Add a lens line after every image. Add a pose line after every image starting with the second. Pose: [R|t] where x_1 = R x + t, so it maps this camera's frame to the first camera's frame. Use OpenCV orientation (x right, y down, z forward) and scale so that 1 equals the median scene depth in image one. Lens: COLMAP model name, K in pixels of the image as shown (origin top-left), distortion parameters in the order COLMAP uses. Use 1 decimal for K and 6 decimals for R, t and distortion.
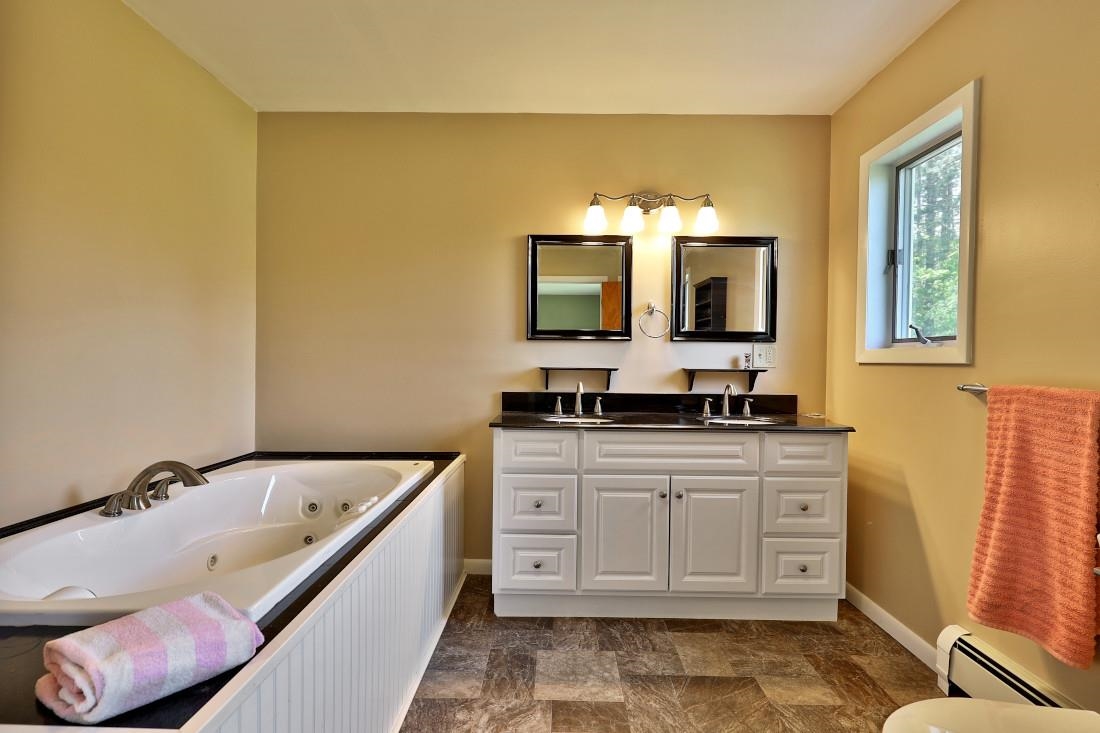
lens RADIAL K [[531.6, 0, 550.0], [0, 531.6, 366.5], [0, 0, 1]] dist [0.008615, 0.000190]
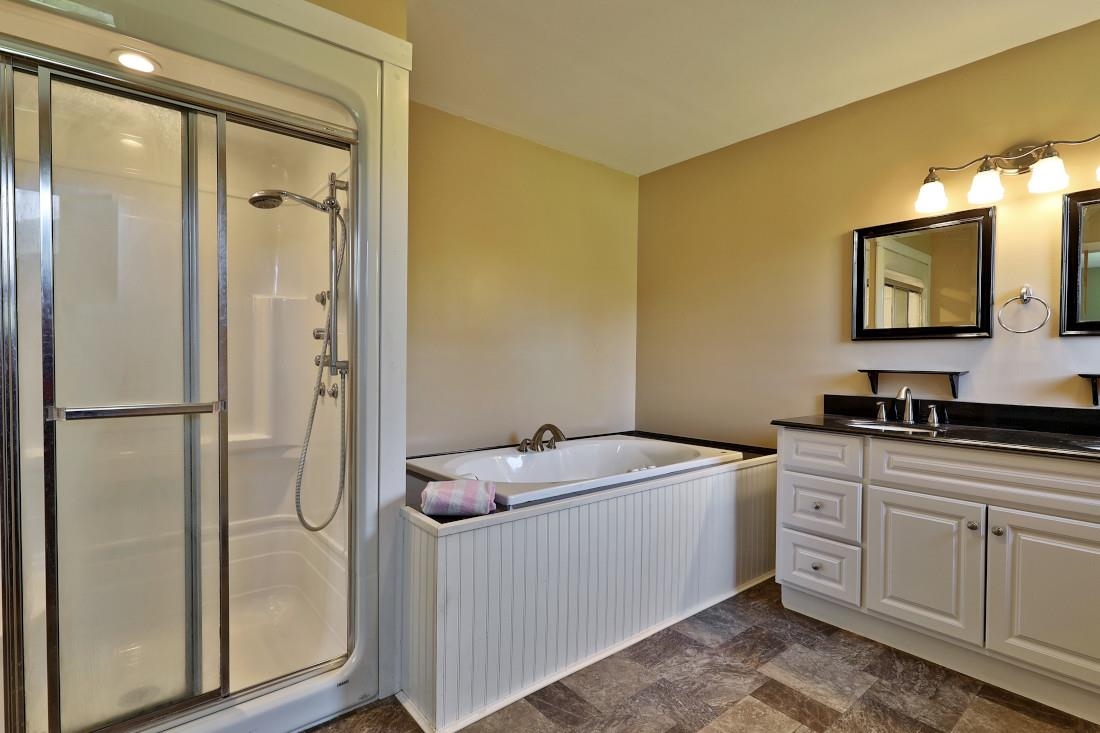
lens RADIAL K [[531.6, 0, 550.0], [0, 531.6, 366.5], [0, 0, 1]] dist [0.008615, 0.000190]
pose [[0.643485, 0.007057, -0.765426, 0.416929], [-0.011261, 0.999937, -0.000248, 0.002730], [0.765376, 0.008779, 0.643523, -0.030415]]
